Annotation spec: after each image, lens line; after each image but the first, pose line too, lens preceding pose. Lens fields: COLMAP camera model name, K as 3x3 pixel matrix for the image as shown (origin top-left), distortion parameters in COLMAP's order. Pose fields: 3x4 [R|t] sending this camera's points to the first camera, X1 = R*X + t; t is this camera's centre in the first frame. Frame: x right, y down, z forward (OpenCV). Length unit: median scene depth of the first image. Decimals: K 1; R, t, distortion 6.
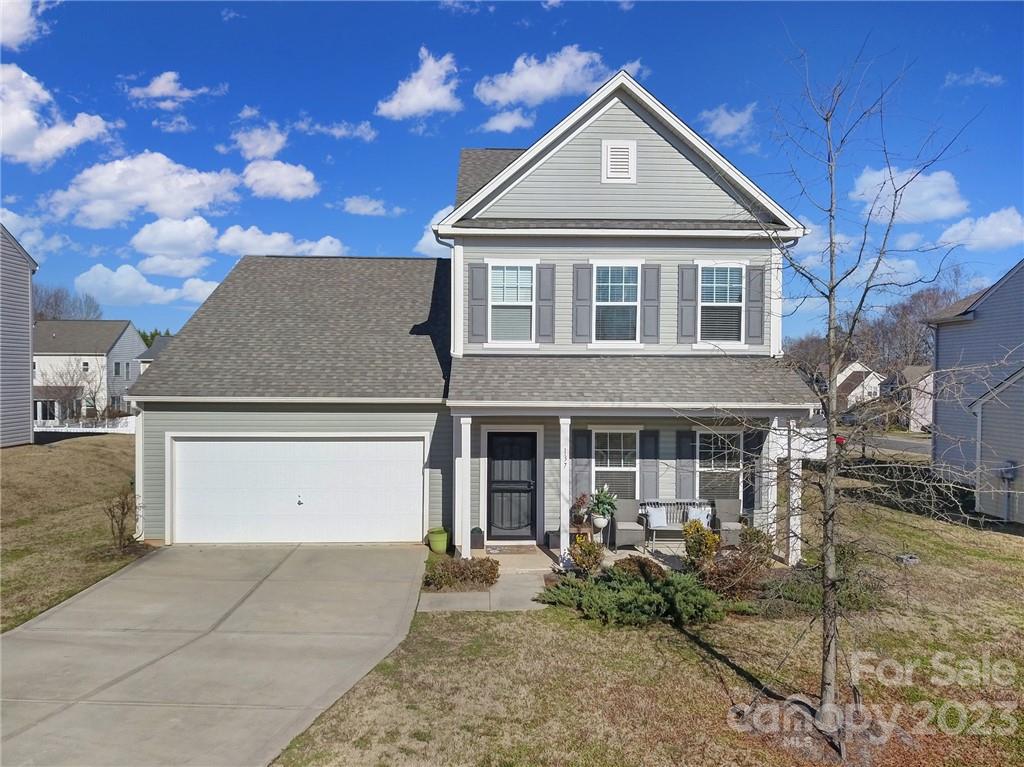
lens RADIAL K [[789.7, 0, 511.3], [0, 789.7, 388.5], [0, 0, 1]] dist [-0.006129, -0.005311]
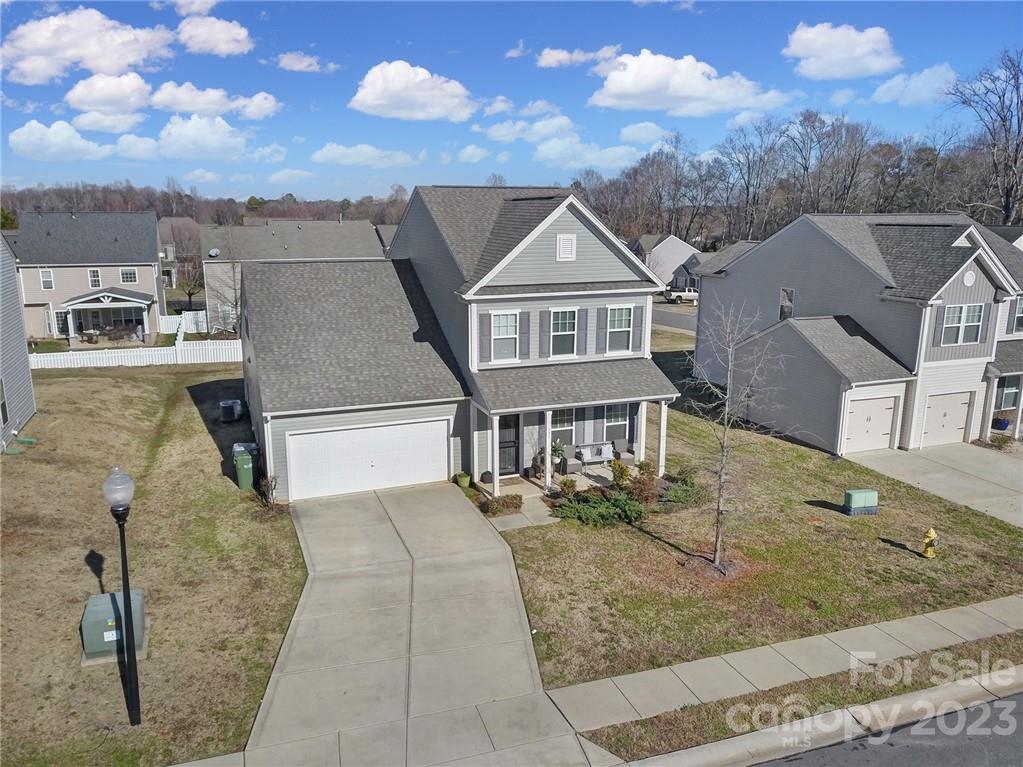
lens RADIAL K [[788.9, 0, 509.4], [0, 788.9, 382.1], [0, 0, 1]] dist [-0.006129, -0.005311]
pose [[0.946854, -0.071429, 0.313634, -0.507493], [0.007333, 0.979573, 0.200956, -0.342603], [-0.321581, -0.187976, 0.928036, -0.532407]]
